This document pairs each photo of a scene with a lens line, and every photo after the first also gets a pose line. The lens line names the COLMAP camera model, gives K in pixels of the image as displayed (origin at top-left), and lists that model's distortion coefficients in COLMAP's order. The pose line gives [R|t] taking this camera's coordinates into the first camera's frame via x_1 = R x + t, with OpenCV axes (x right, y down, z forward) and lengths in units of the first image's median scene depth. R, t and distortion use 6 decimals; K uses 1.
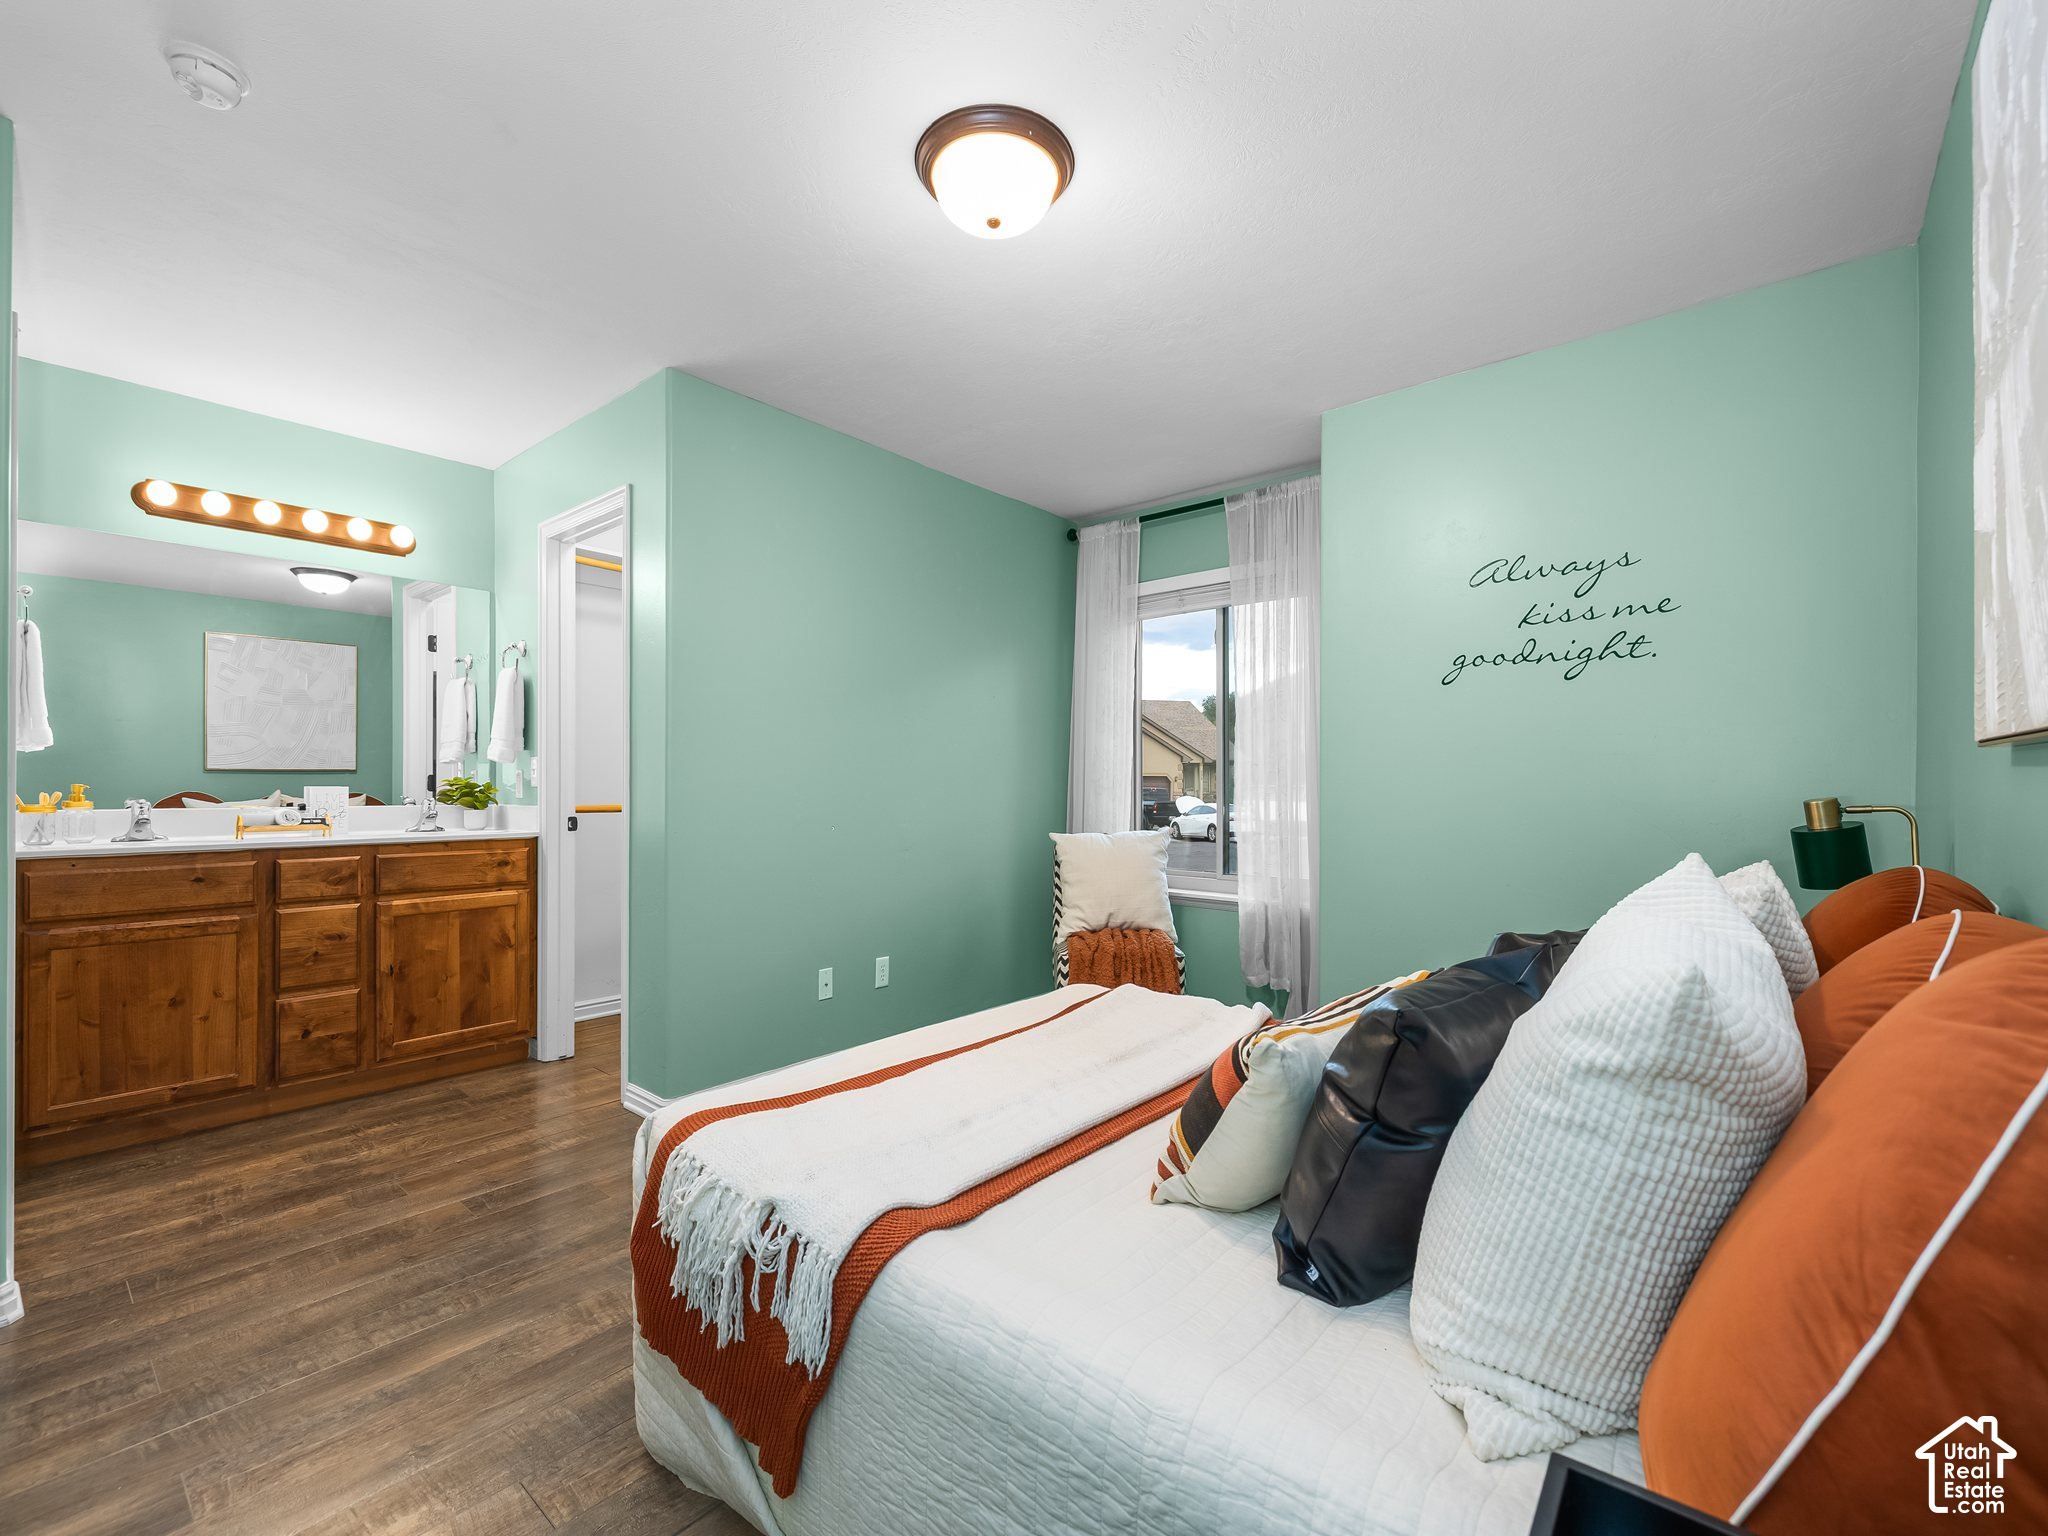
lens RADIAL K [[876.9, 0, 1010.4], [0, 876.9, 779.8], [0, 0, 1]] dist [0.002830, 0.000098]
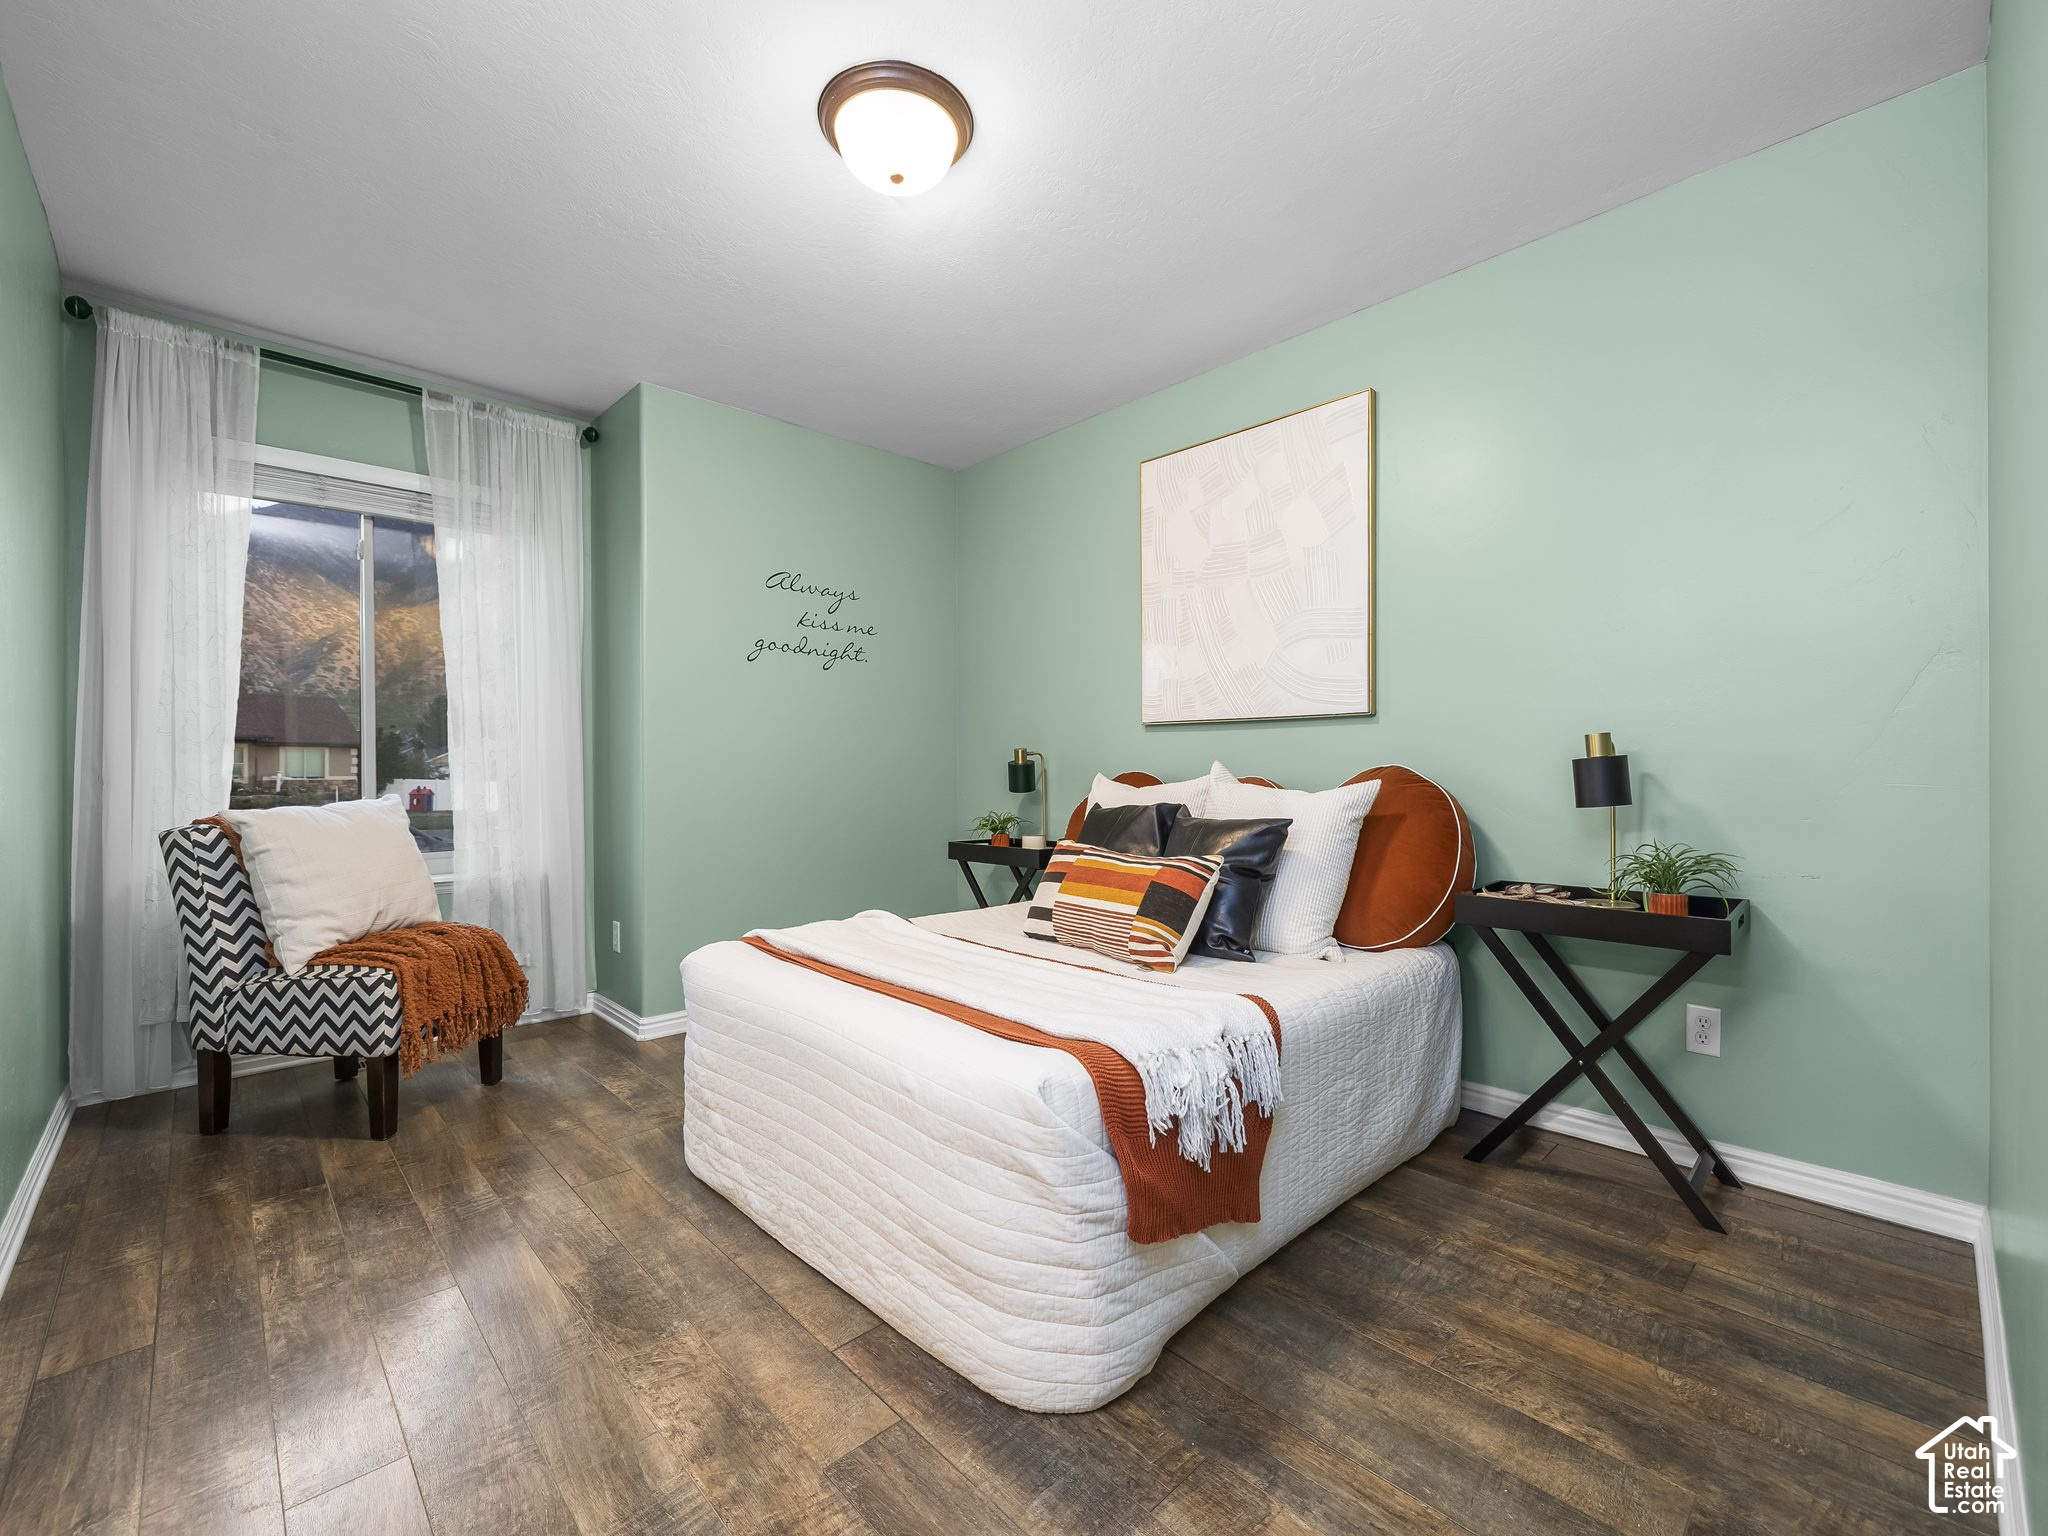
lens RADIAL K [[876.9, 0, 1017.6], [0, 876.9, 758.7], [0, 0, 1]] dist [0.002830, 0.000098]
pose [[0.094467, -0.002225, 0.995525, -0.734404], [0.001025, 0.999997, 0.002138, 0.026965], [-0.995527, 0.000818, 0.094469, 0.537405]]
